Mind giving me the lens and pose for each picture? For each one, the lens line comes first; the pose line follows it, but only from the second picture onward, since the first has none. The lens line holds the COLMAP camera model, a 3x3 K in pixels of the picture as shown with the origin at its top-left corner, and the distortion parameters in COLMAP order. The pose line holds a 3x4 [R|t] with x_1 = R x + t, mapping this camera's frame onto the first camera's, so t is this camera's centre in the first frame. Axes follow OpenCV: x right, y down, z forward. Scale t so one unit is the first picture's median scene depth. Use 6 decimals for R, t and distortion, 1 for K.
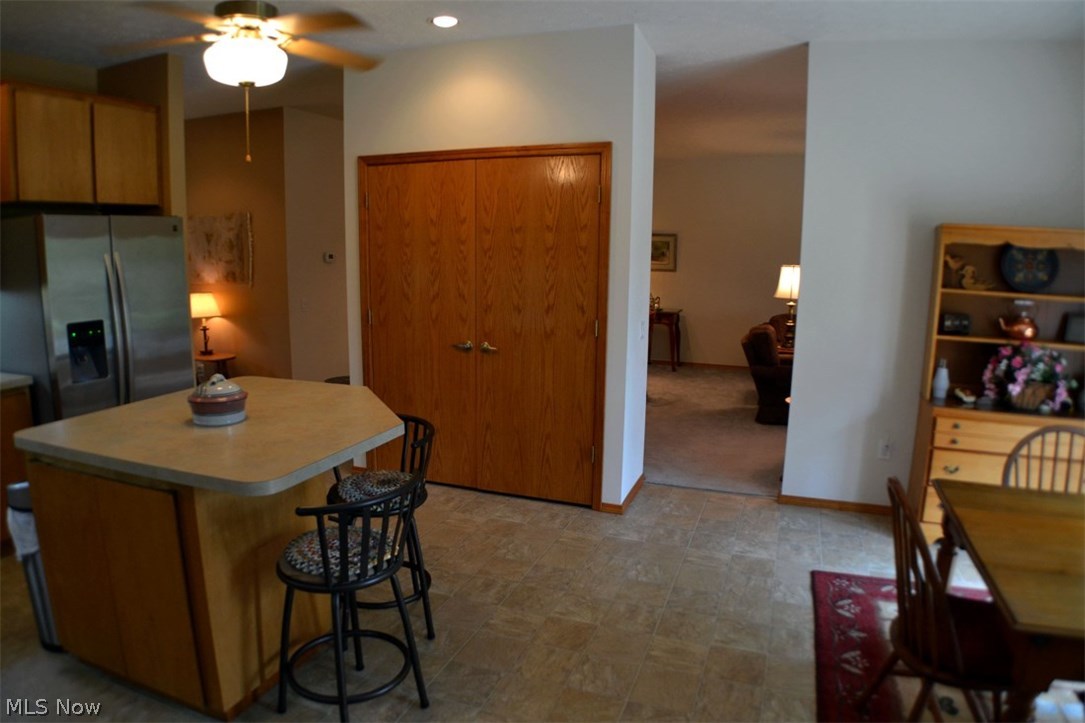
lens RADIAL K [[692.1, 0, 531.7], [0, 692.1, 375.0], [0, 0, 1]] dist [-0.168706, 0.041440]
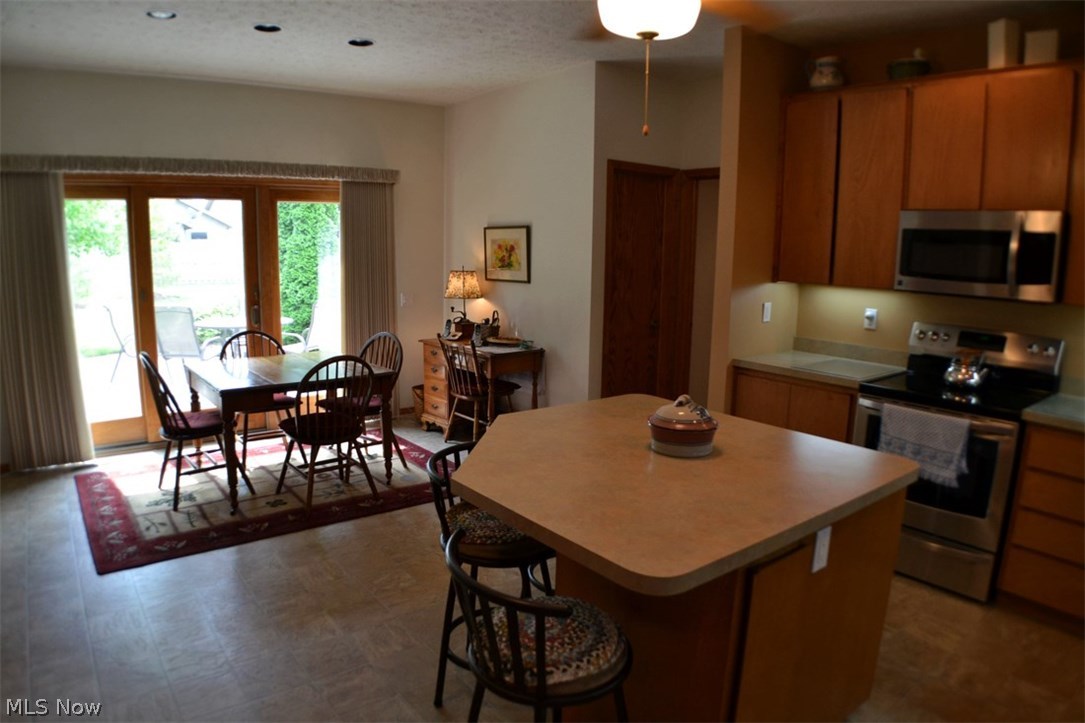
lens RADIAL K [[692.1, 0, 531.7], [0, 692.1, 375.0], [0, 0, 1]] dist [-0.168706, 0.041440]
pose [[-0.853201, -0.116898, 0.508314, -0.526229], [0.071777, 0.938975, 0.336415, -0.232720], [-0.516620, 0.323515, -0.792743, 1.254242]]
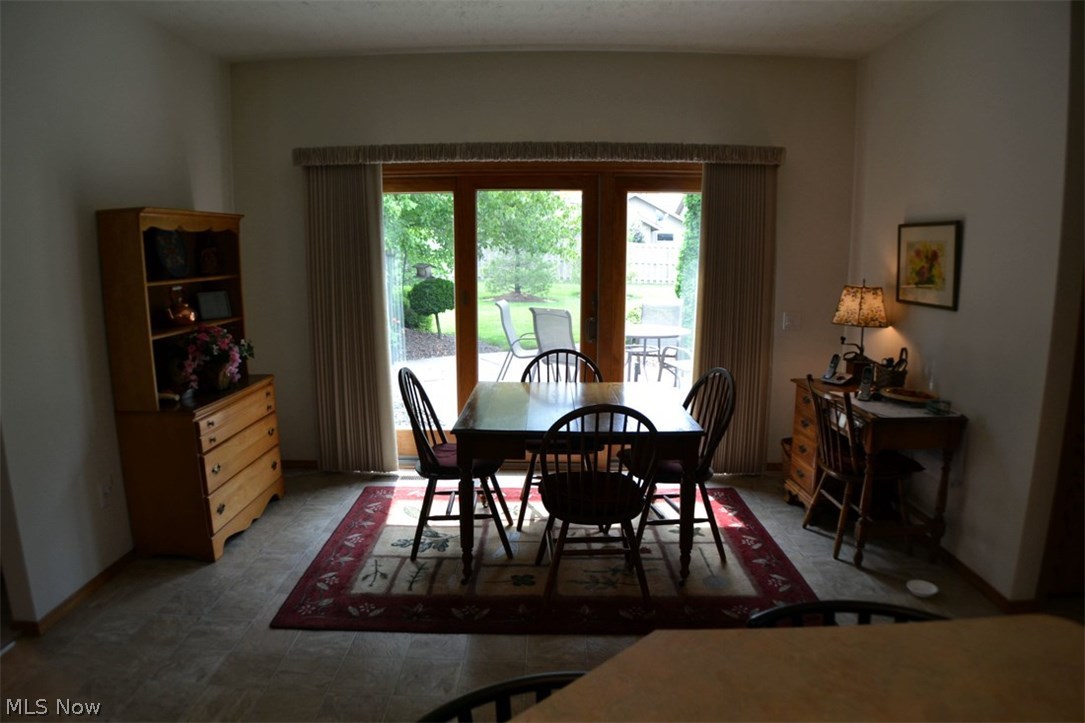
lens RADIAL K [[692.1, 0, 531.7], [0, 692.1, 375.0], [0, 0, 1]] dist [-0.168706, 0.041440]
pose [[-0.343317, -0.181134, 0.921588, -0.375929], [0.164988, 0.954338, 0.249034, -0.150319], [-0.924615, 0.237549, -0.297756, 0.828336]]
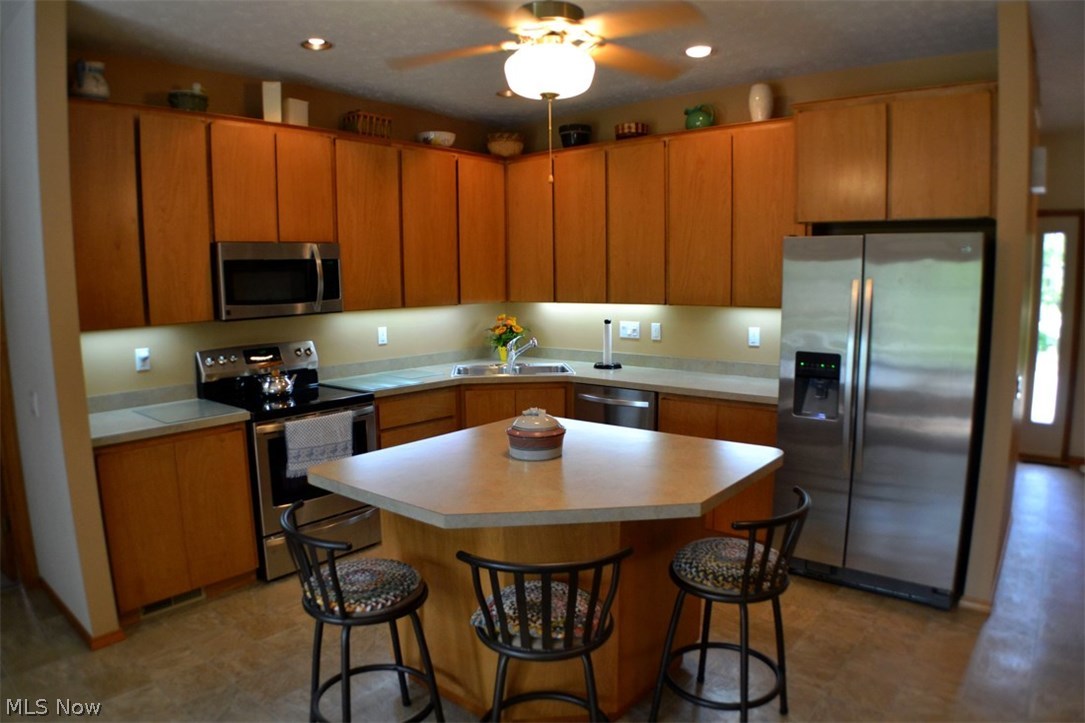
lens RADIAL K [[692.1, 0, 531.7], [0, 692.1, 375.0], [0, 0, 1]] dist [-0.168706, 0.041440]
pose [[-0.326122, 0.132053, -0.936059, 0.332080], [-0.158072, 0.968636, 0.191721, -0.170913], [0.932018, 0.210489, -0.295020, 0.906181]]
